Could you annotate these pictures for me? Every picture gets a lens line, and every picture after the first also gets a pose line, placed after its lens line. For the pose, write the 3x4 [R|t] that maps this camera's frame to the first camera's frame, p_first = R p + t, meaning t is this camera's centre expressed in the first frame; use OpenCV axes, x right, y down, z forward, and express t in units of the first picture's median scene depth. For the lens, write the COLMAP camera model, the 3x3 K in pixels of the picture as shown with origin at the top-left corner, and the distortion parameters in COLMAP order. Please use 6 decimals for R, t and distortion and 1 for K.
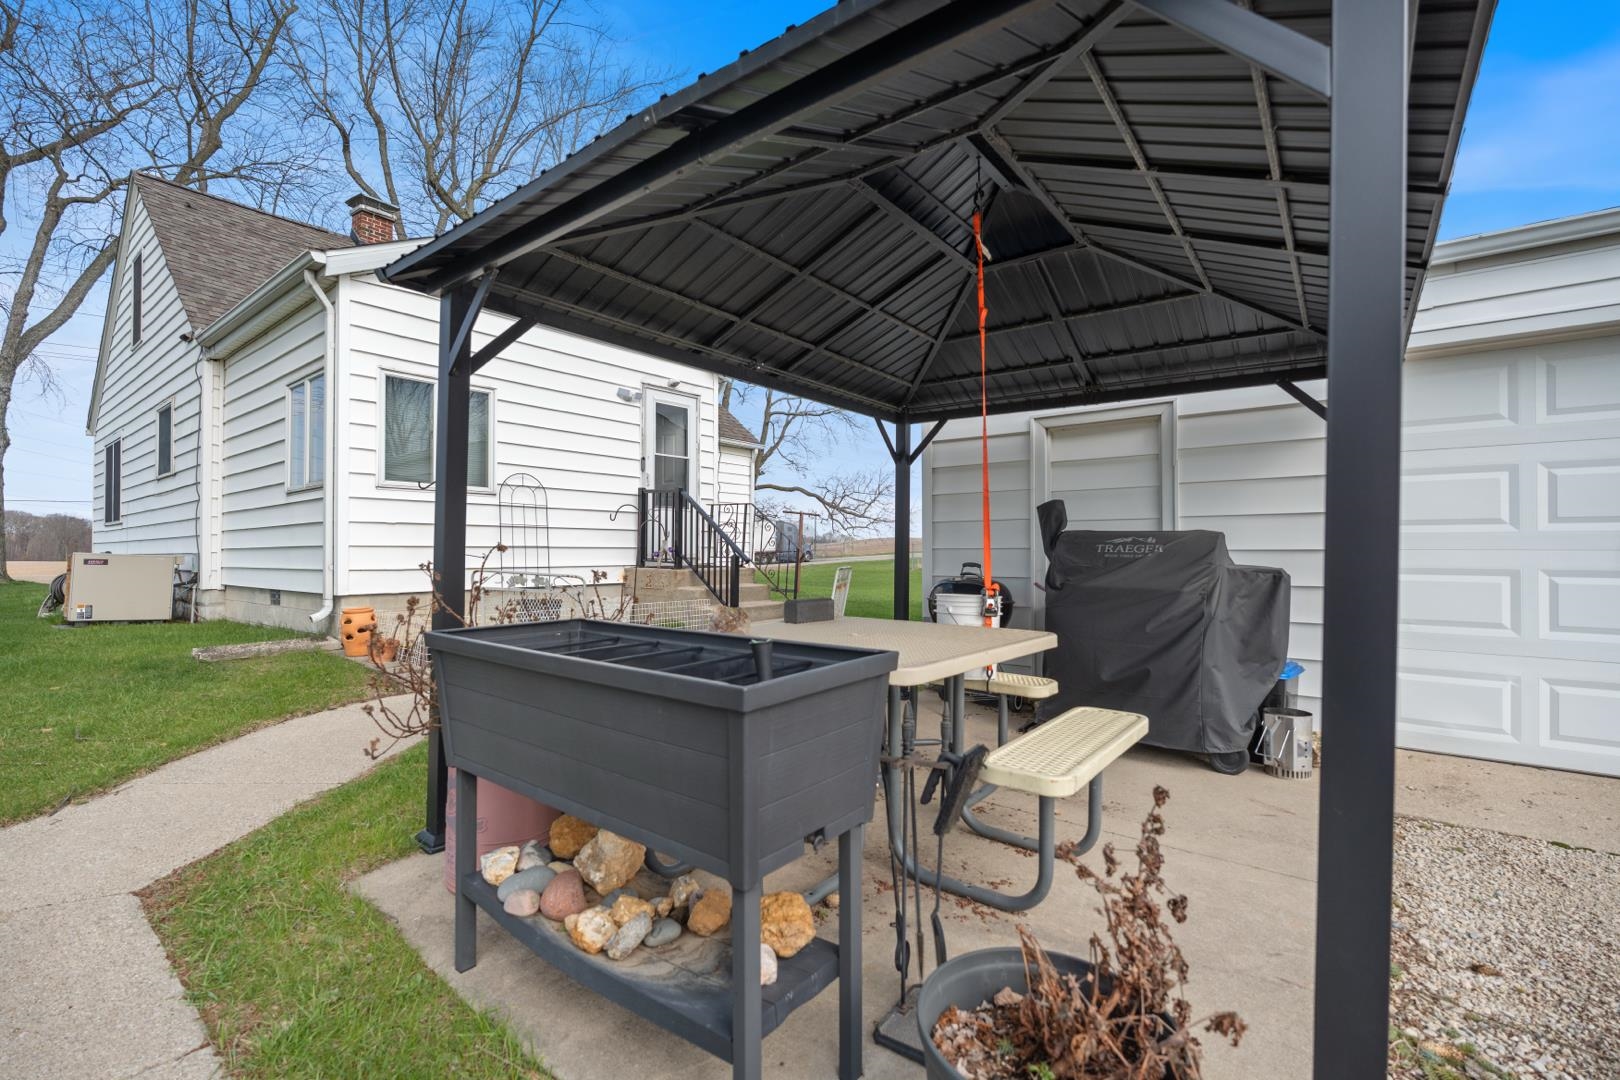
lens RADIAL K [[708.0, 0, 811.1], [0, 708.0, 542.7], [0, 0, 1]] dist [-0.002039, -0.001278]
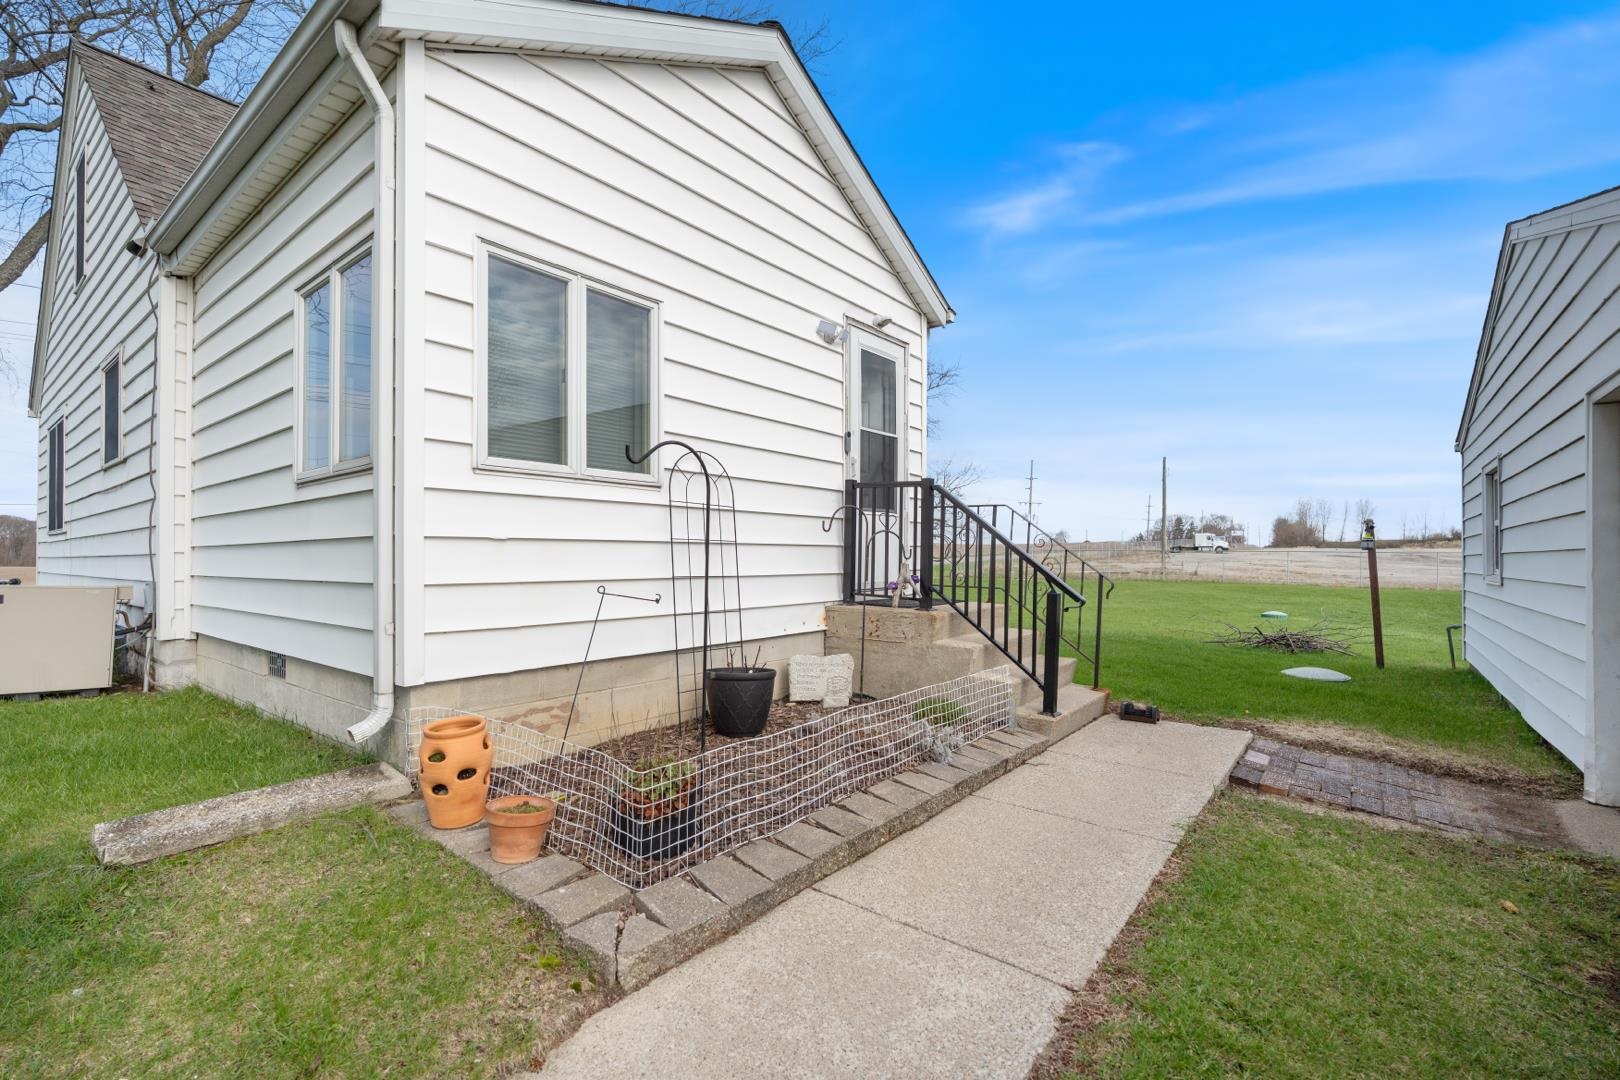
lens RADIAL K [[708.0, 0, 807.7], [0, 708.0, 551.3], [0, 0, 1]] dist [-0.002039, -0.001278]
pose [[1.000000, 0.000512, -0.000461, -0.279014], [-0.000510, 0.999987, 0.005091, -0.016274], [0.000464, -0.005090, 0.999987, 0.364650]]
